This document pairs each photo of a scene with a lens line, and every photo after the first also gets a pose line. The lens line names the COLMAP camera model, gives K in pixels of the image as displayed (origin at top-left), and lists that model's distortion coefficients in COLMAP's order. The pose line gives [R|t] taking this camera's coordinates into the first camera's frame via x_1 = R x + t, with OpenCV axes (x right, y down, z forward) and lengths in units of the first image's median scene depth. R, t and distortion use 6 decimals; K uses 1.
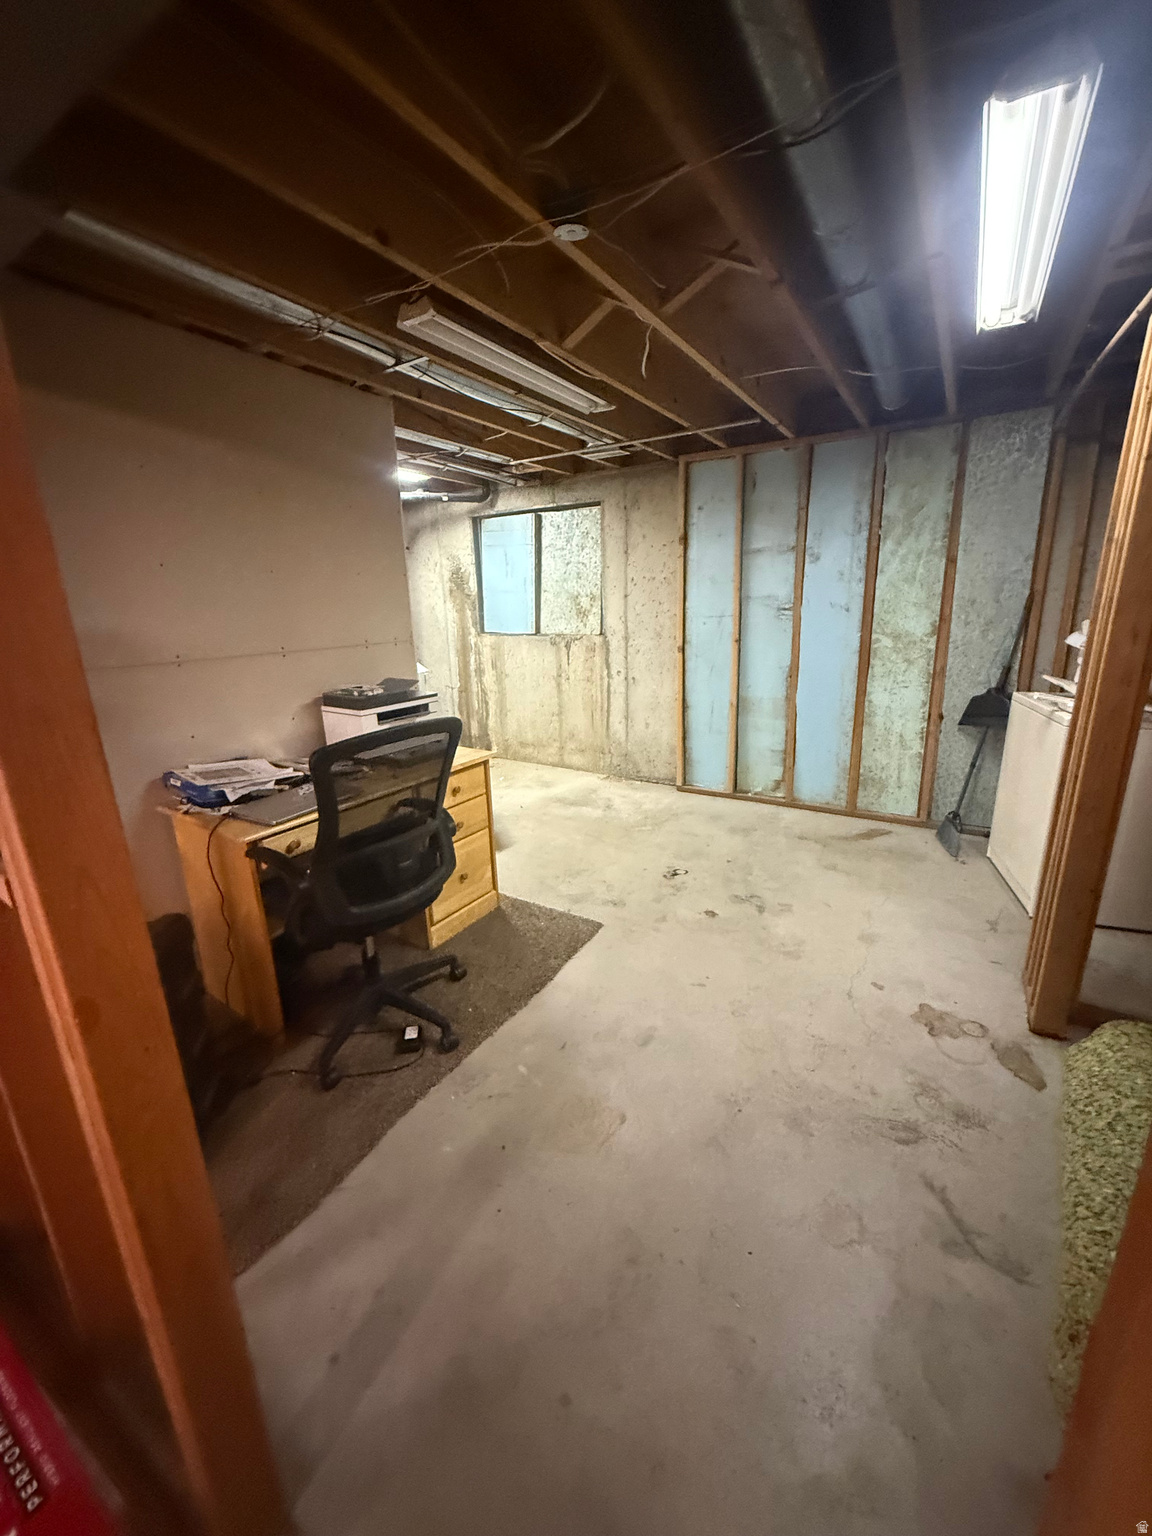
lens RADIAL K [[614.4, 0, 584.0], [0, 614.4, 767.3], [0, 0, 1]] dist [0.000808, -0.000378]
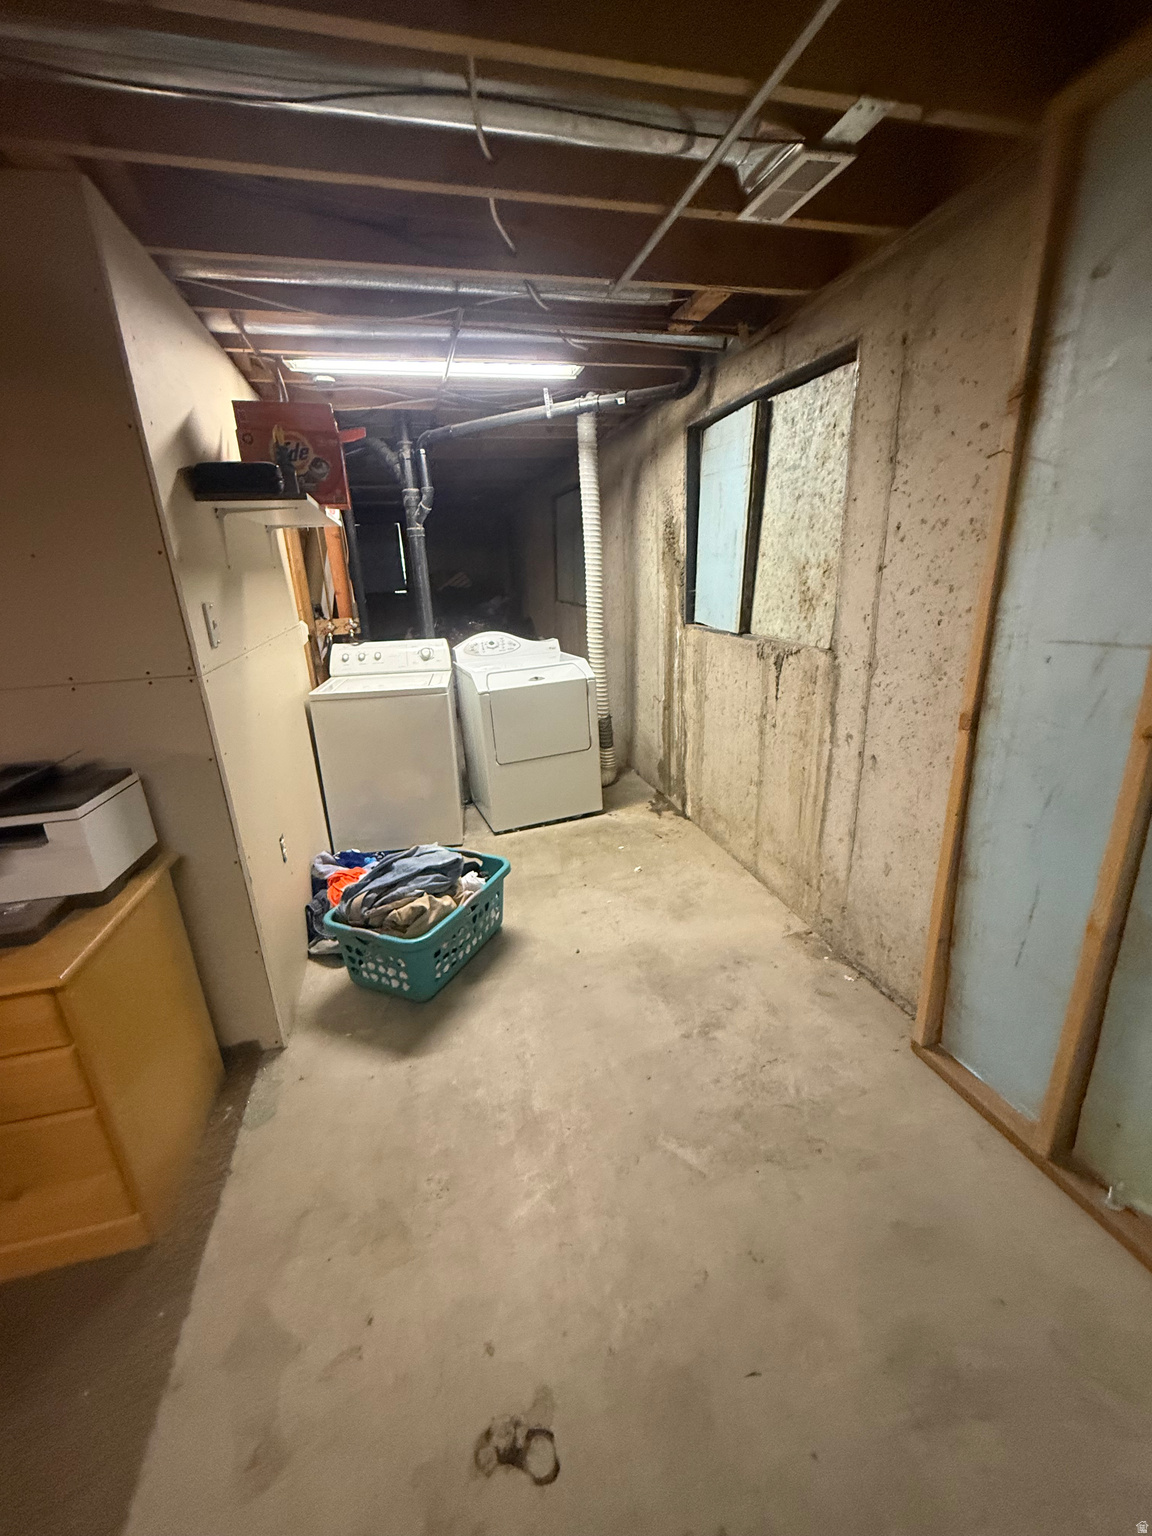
lens RADIAL K [[614.4, 0, 576.4], [0, 614.4, 764.9], [0, 0, 1]] dist [0.000808, -0.000378]
pose [[0.725326, 0.209053, -0.655895, 0.210135], [-0.160092, 0.977877, 0.134639, -0.161693], [0.669531, 0.007347, 0.742747, 0.522225]]
